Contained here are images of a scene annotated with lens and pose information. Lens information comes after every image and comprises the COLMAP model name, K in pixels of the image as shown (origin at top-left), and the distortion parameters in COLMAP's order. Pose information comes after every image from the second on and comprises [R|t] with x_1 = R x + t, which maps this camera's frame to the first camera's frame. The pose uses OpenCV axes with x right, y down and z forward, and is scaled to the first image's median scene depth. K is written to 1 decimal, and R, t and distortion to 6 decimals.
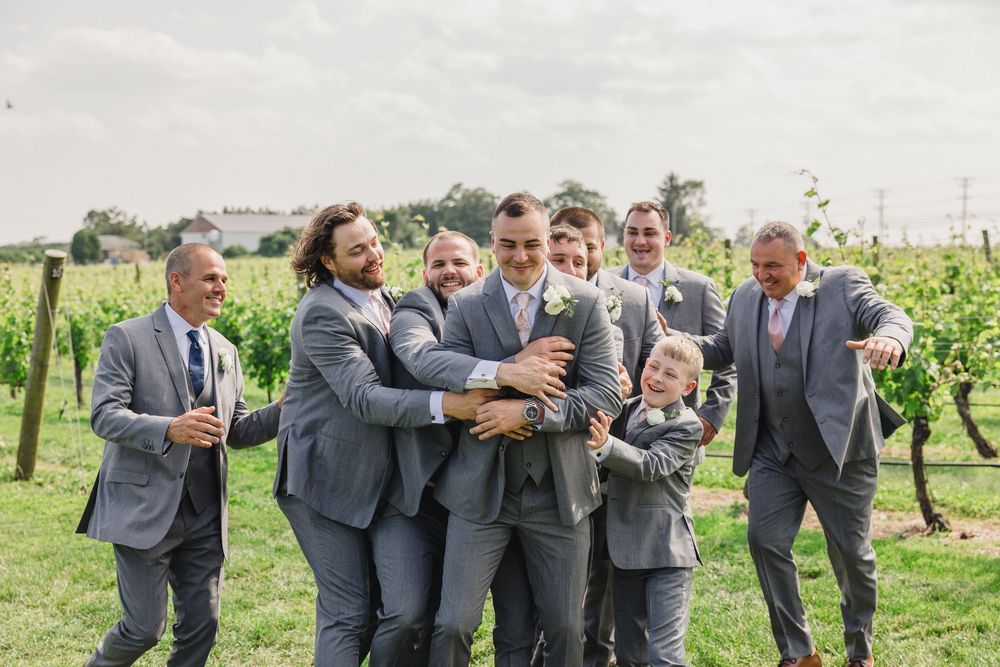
lens RADIAL K [[1508.1, 0, 499.6], [0, 1508.1, 333.2], [0, 0, 1]] dist [0.053498, 0.000000]
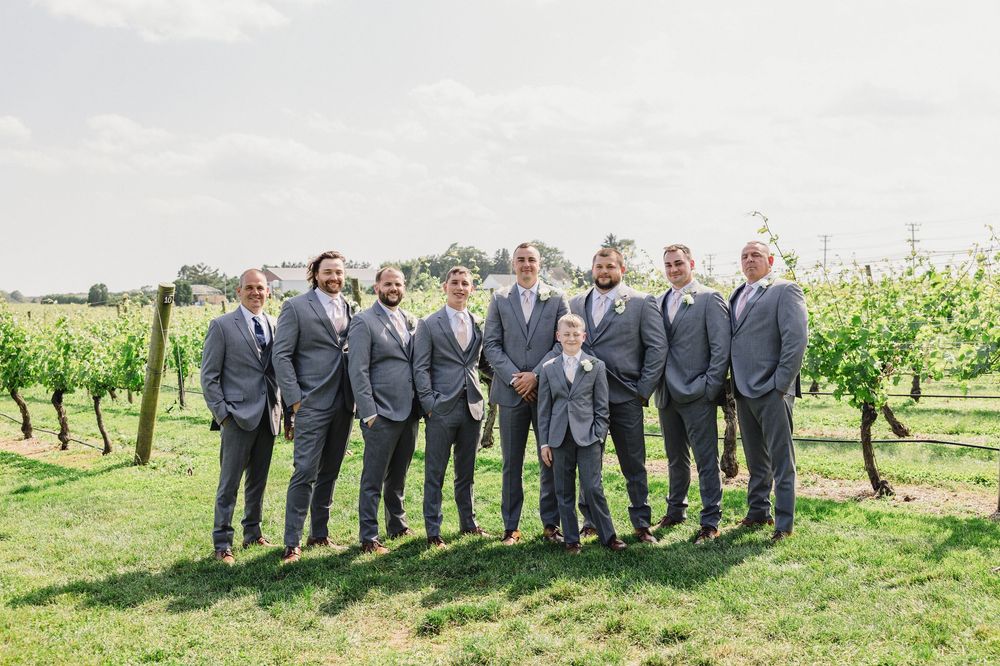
lens RADIAL K [[1052.9, 0, 493.0], [0, 1052.9, 333.9], [0, 0, 1]] dist [0.055152, 0.000000]
pose [[0.999601, -0.011691, 0.025702, -0.045805], [0.012275, 0.999667, -0.022682, 0.012313], [-0.025428, 0.022988, 0.999412, 0.115233]]
